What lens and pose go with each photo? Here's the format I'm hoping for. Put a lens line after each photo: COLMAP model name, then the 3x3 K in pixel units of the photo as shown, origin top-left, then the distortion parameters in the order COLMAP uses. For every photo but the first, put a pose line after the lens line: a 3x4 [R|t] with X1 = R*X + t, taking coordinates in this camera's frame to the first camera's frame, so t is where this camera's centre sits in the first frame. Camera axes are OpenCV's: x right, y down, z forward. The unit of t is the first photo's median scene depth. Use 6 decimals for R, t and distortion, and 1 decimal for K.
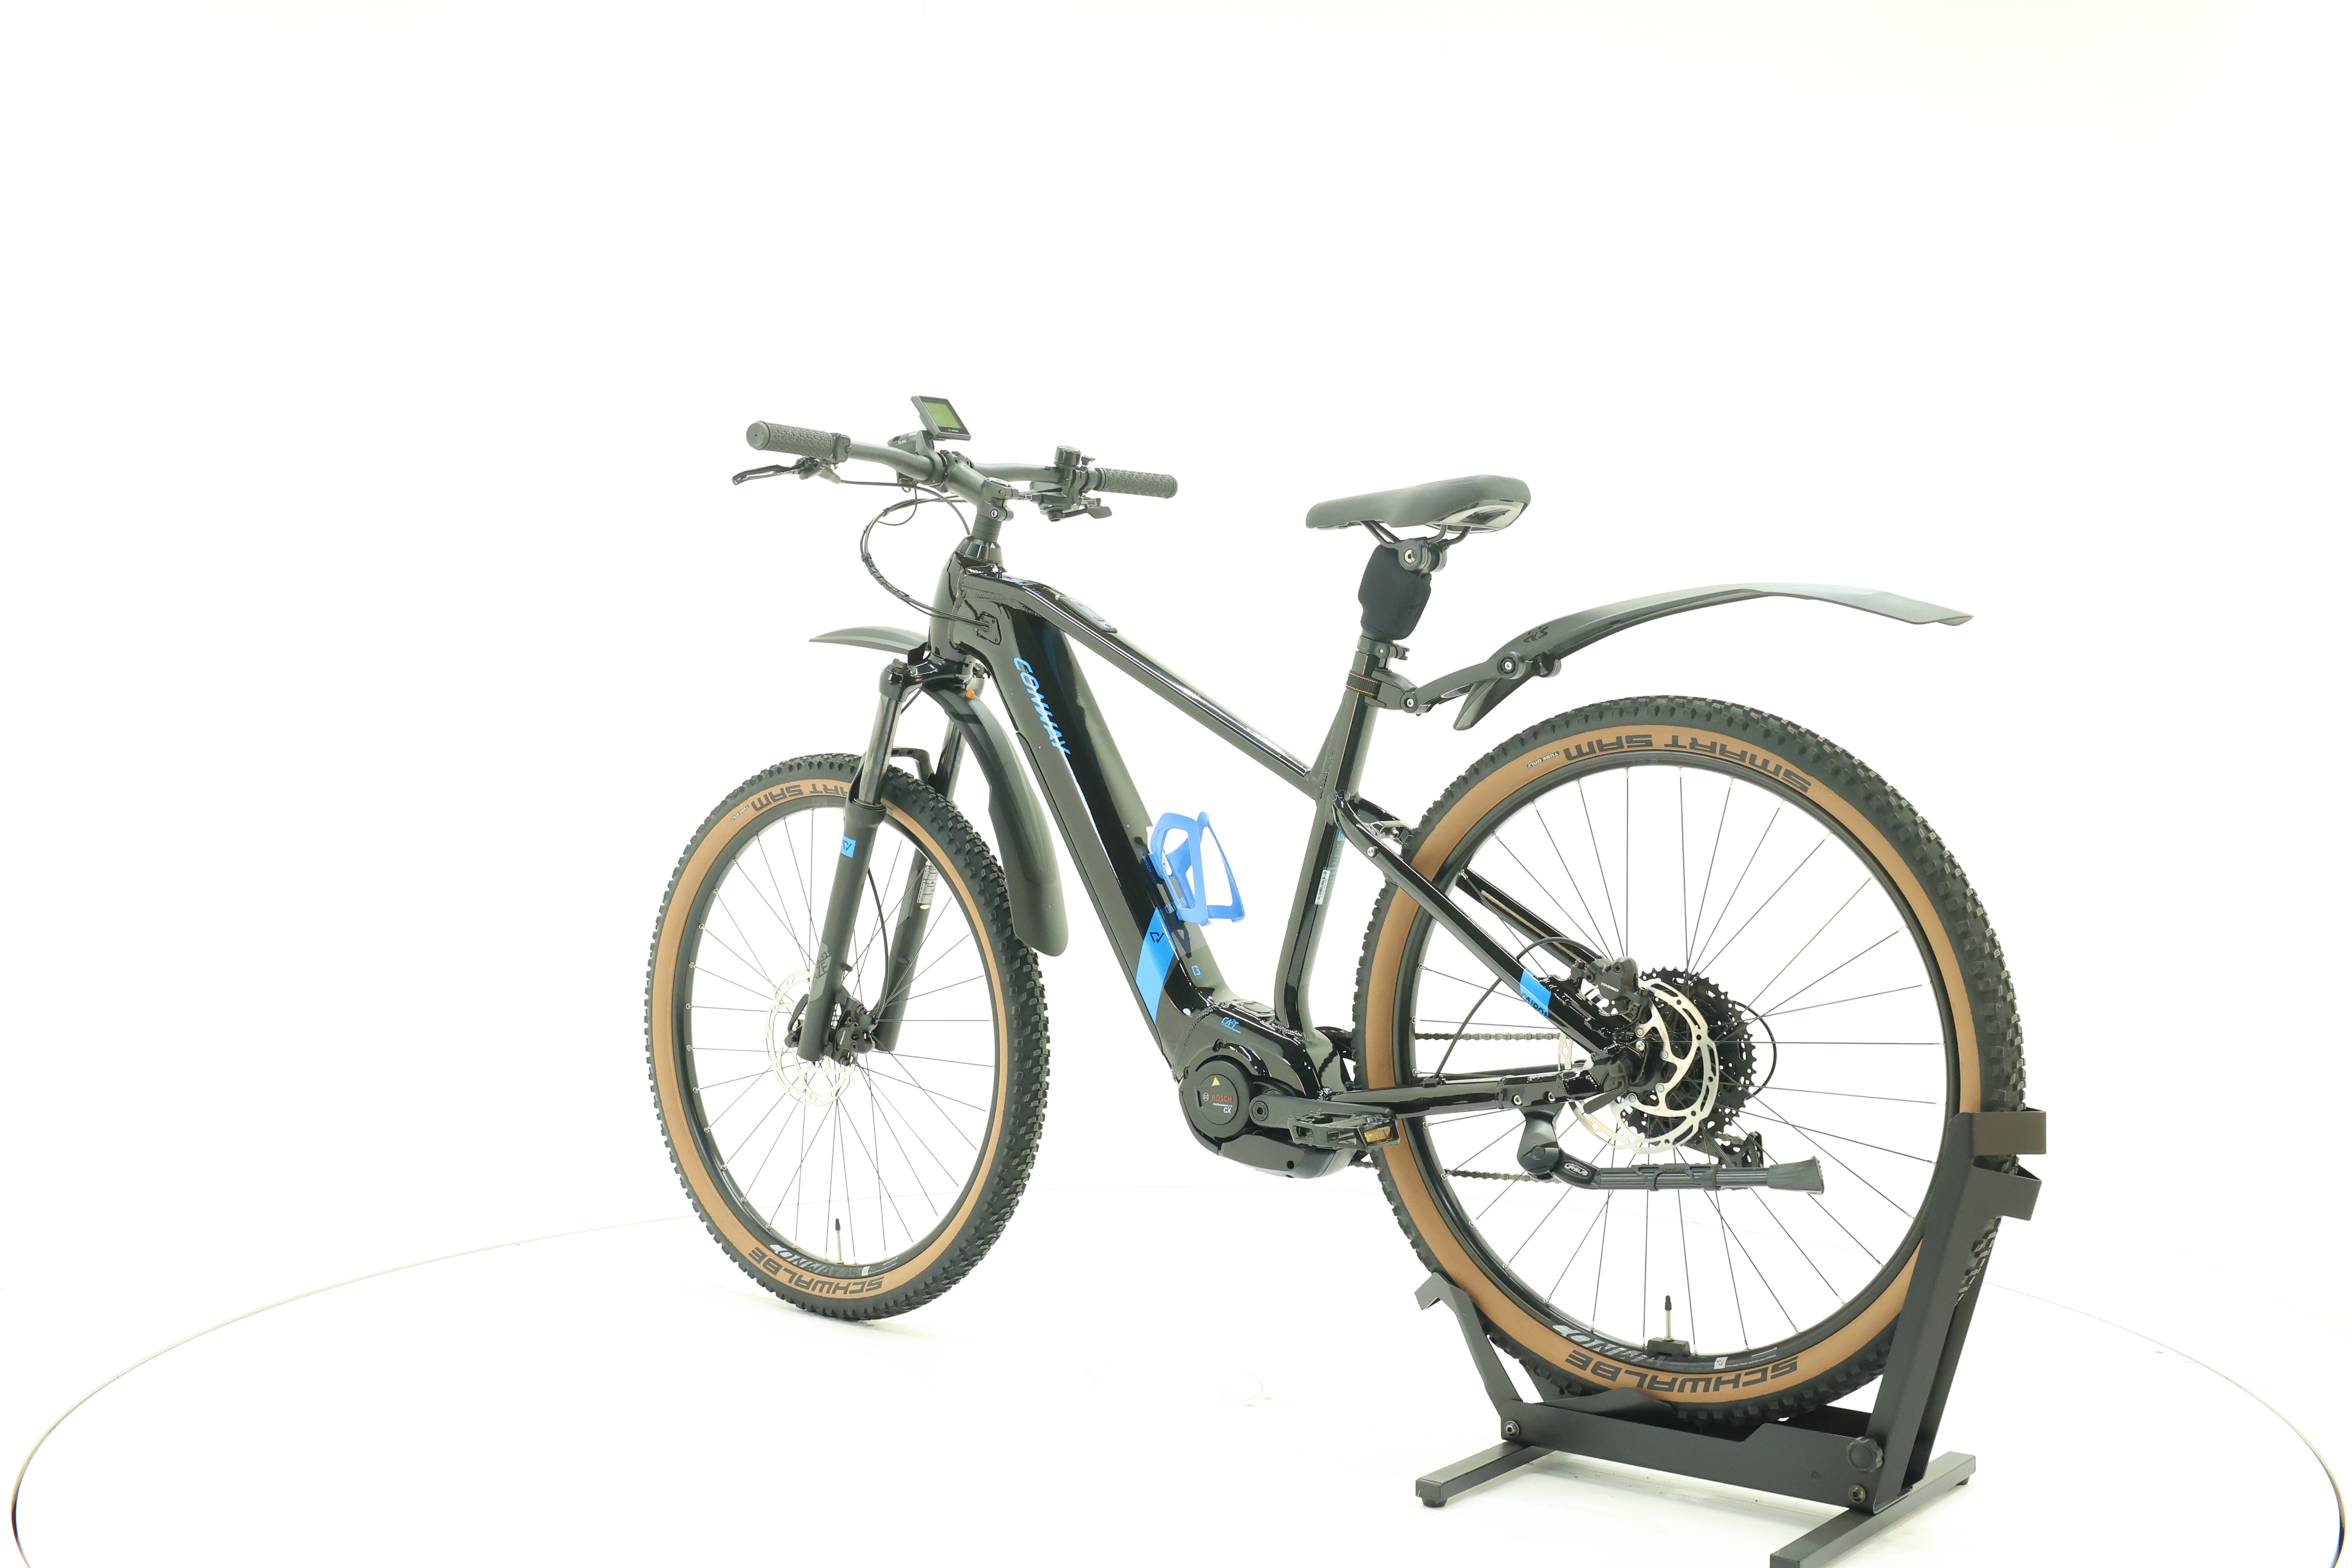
lens RADIAL K [[2518.9, 0, 1171.1], [0, 2518.9, 729.8], [0, 0, 1]] dist [-0.019113, 0.003819]
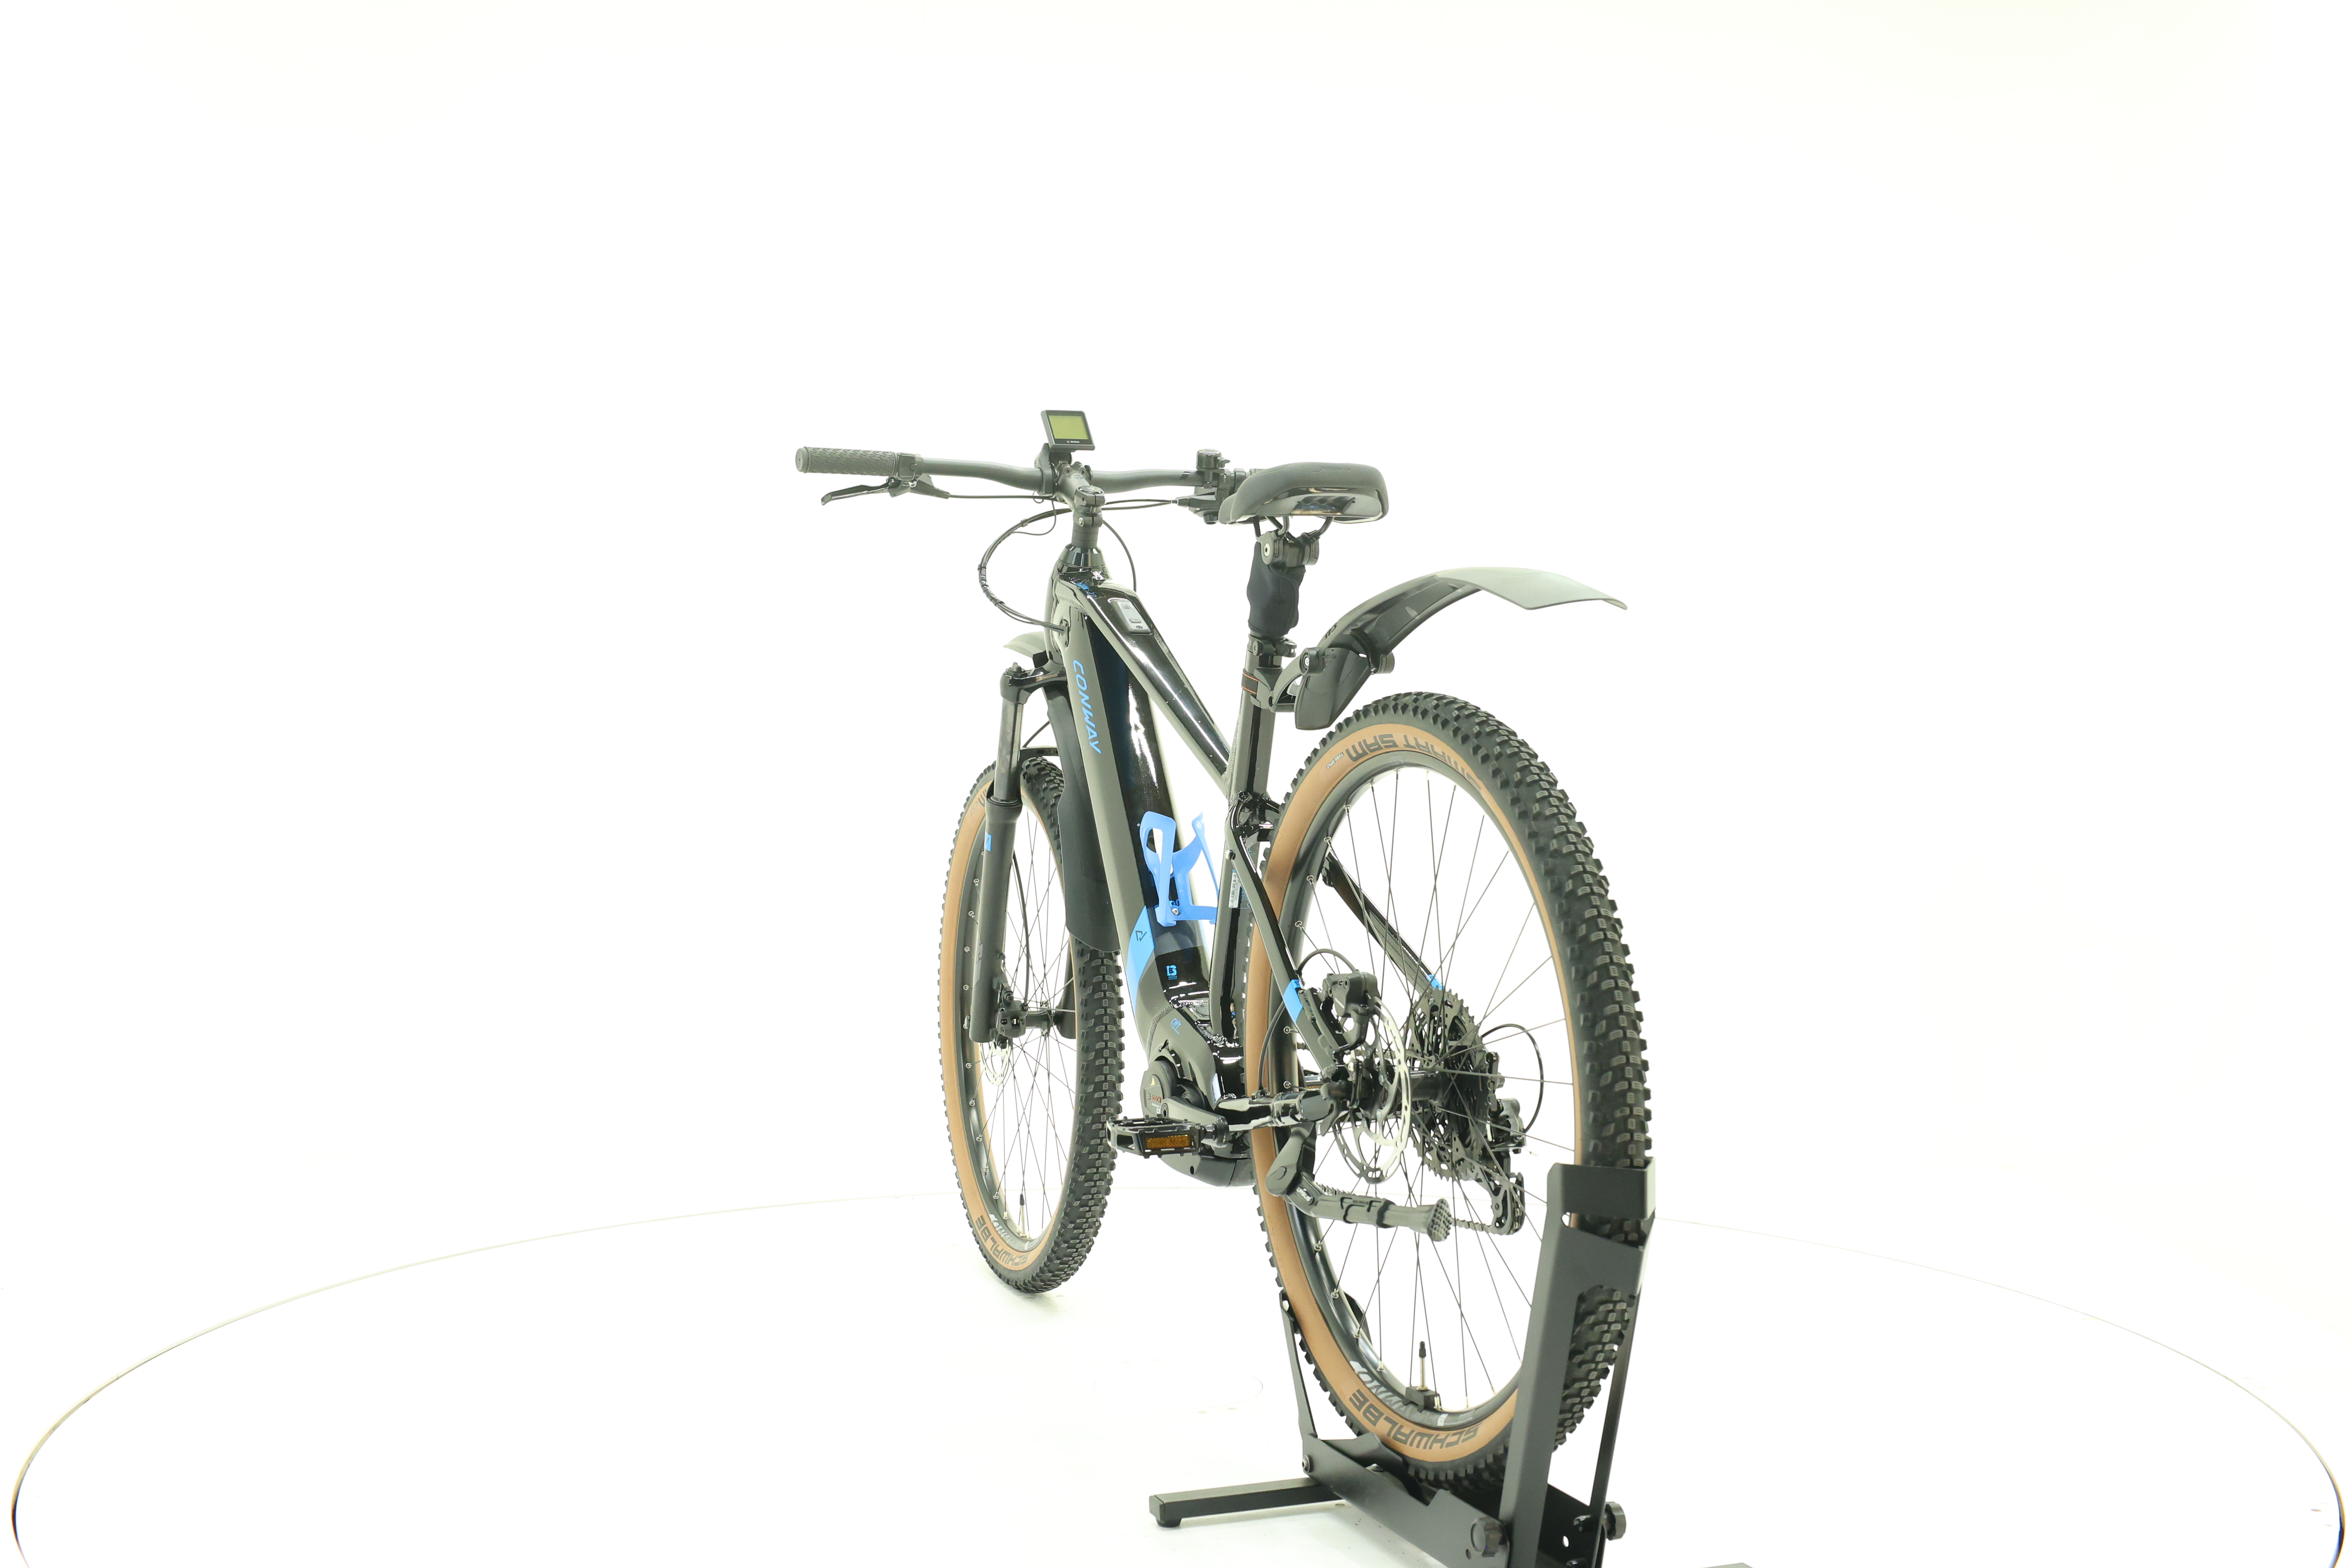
lens RADIAL K [[2518.9, 0, 1171.1], [0, 2518.9, 729.8], [0, 0, 1]] dist [-0.019113, 0.003819]
pose [[0.863643, -0.000418, -0.504104, 0.545574], [-0.000541, 0.999998, -0.001755, 0.001771], [0.504104, 0.001789, 0.863641, 0.144132]]
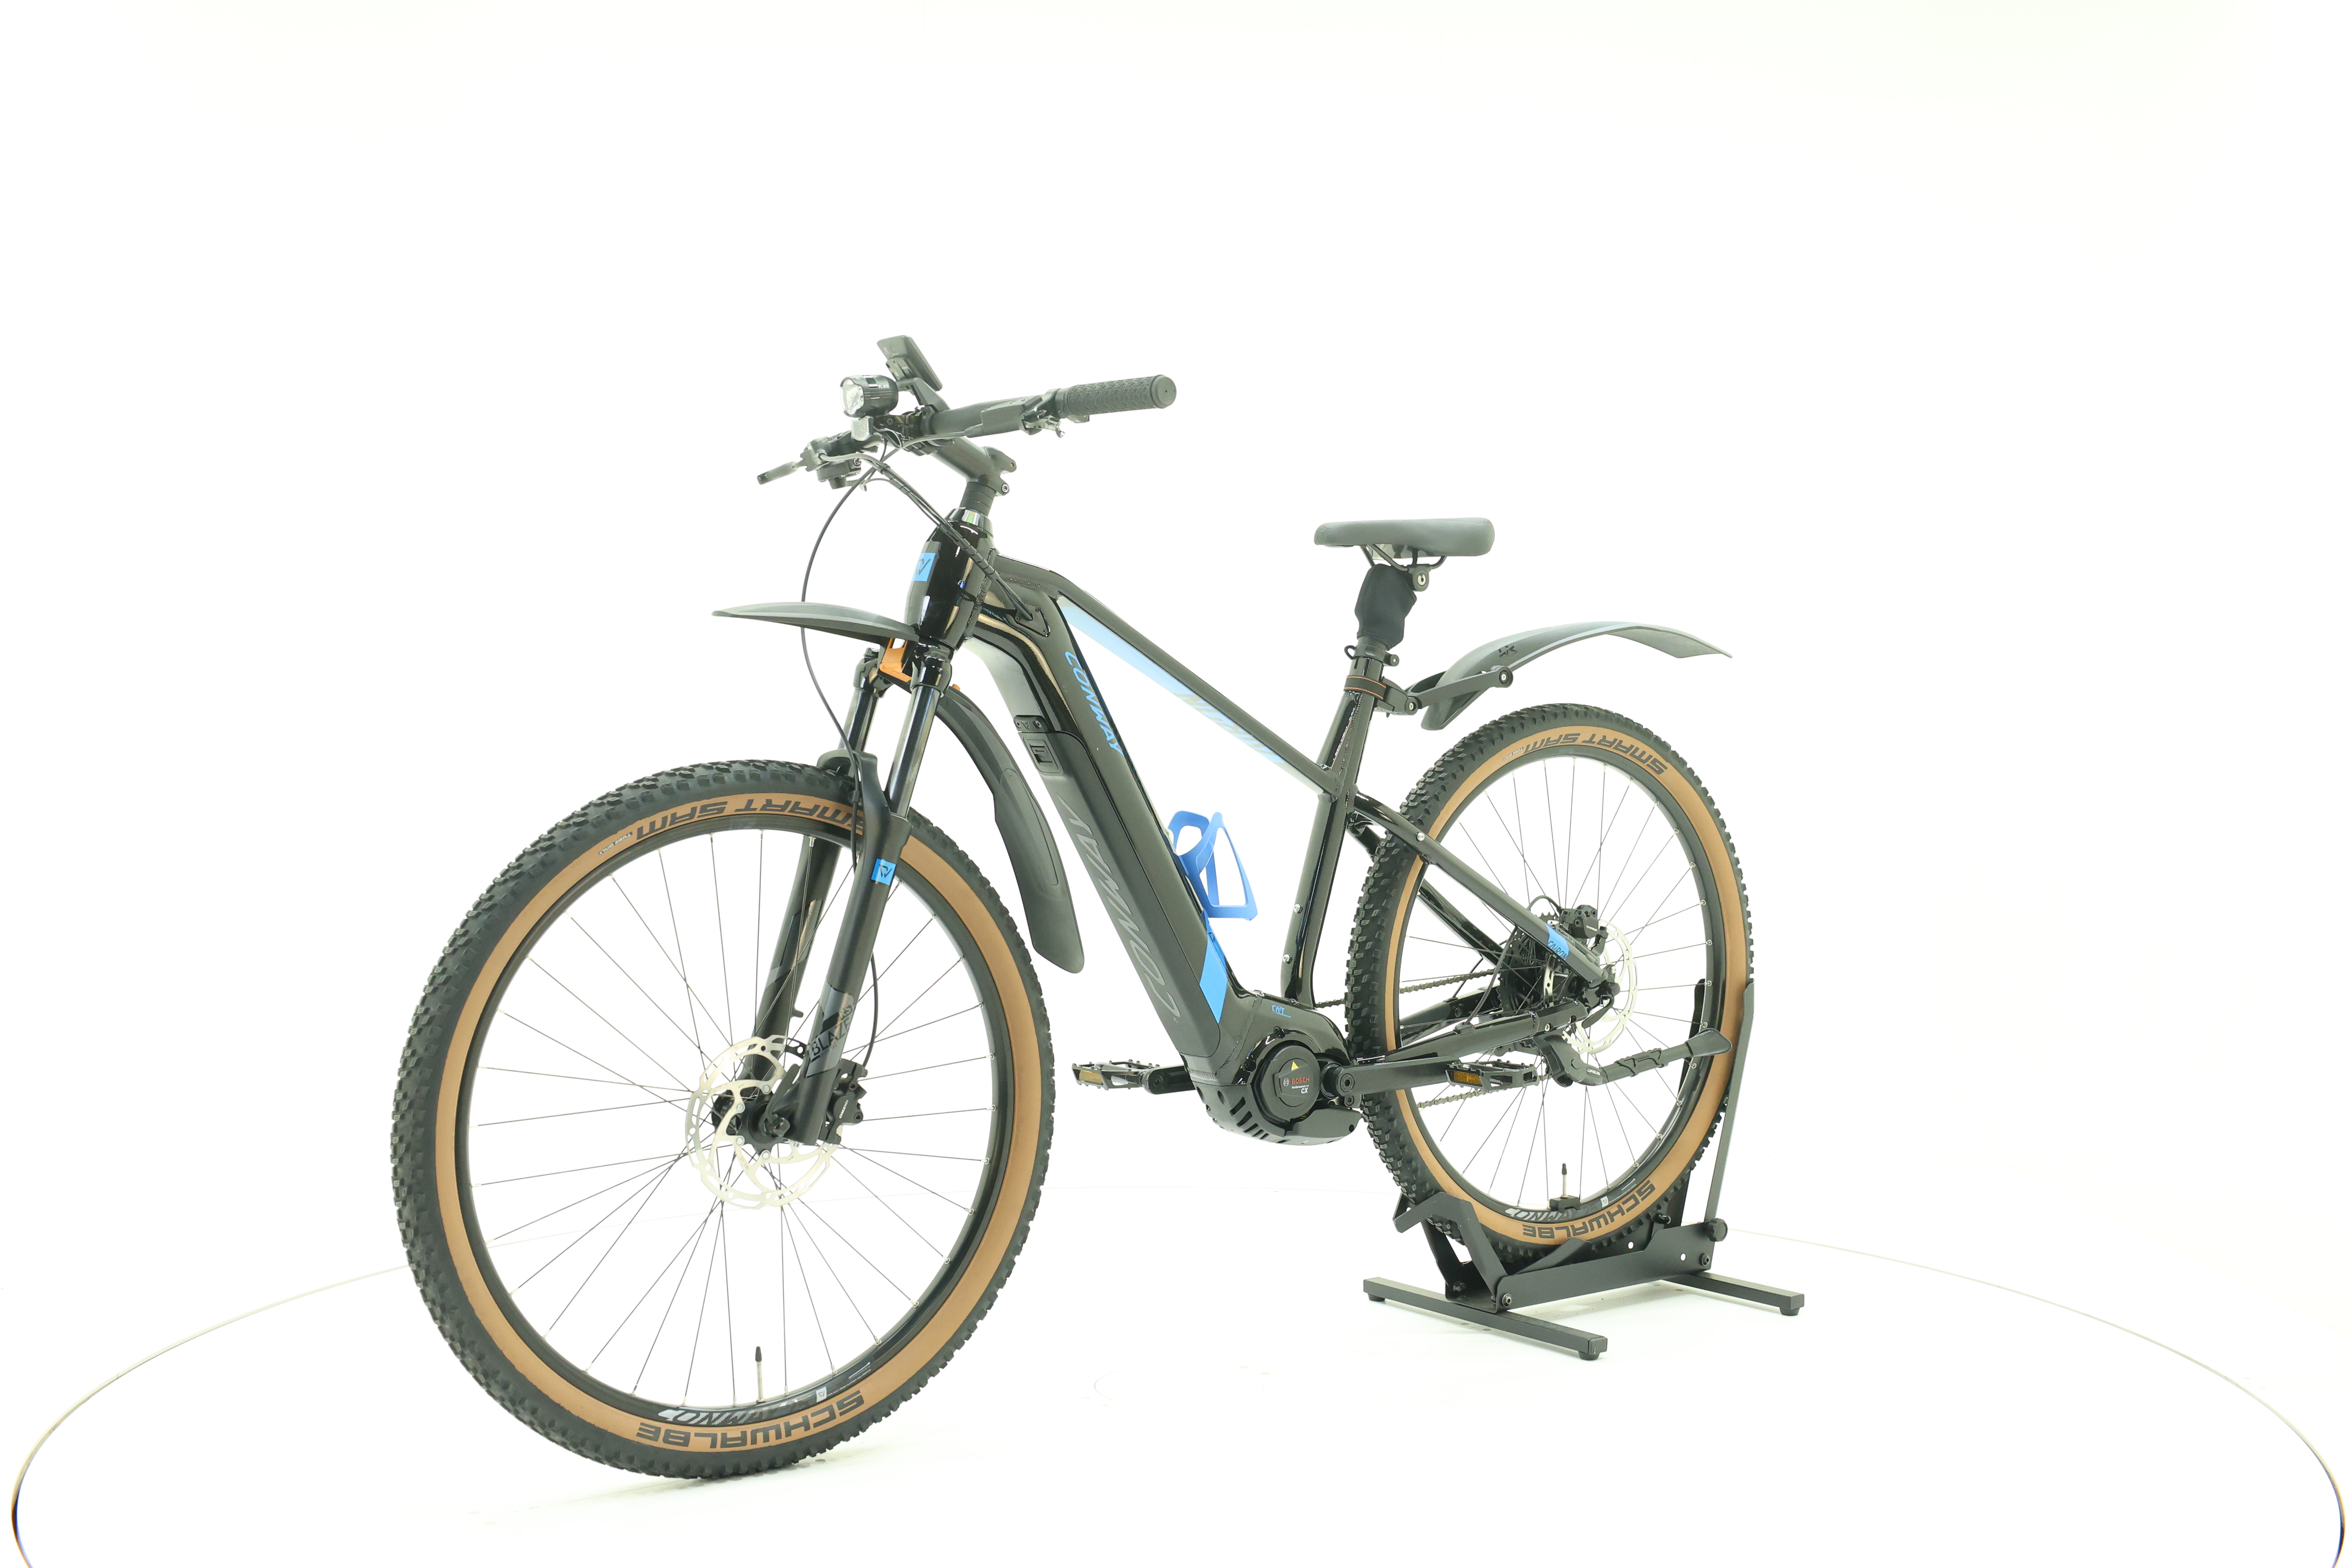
lens RADIAL K [[2518.9, 0, 1171.1], [0, 2518.9, 729.8], [0, 0, 1]] dist [-0.019113, 0.003819]
pose [[0.251420, -0.003428, 0.967872, -1.041922], [-0.002235, 0.999989, 0.004122, -0.004426], [-0.967876, -0.003200, 0.251409, 0.812621]]
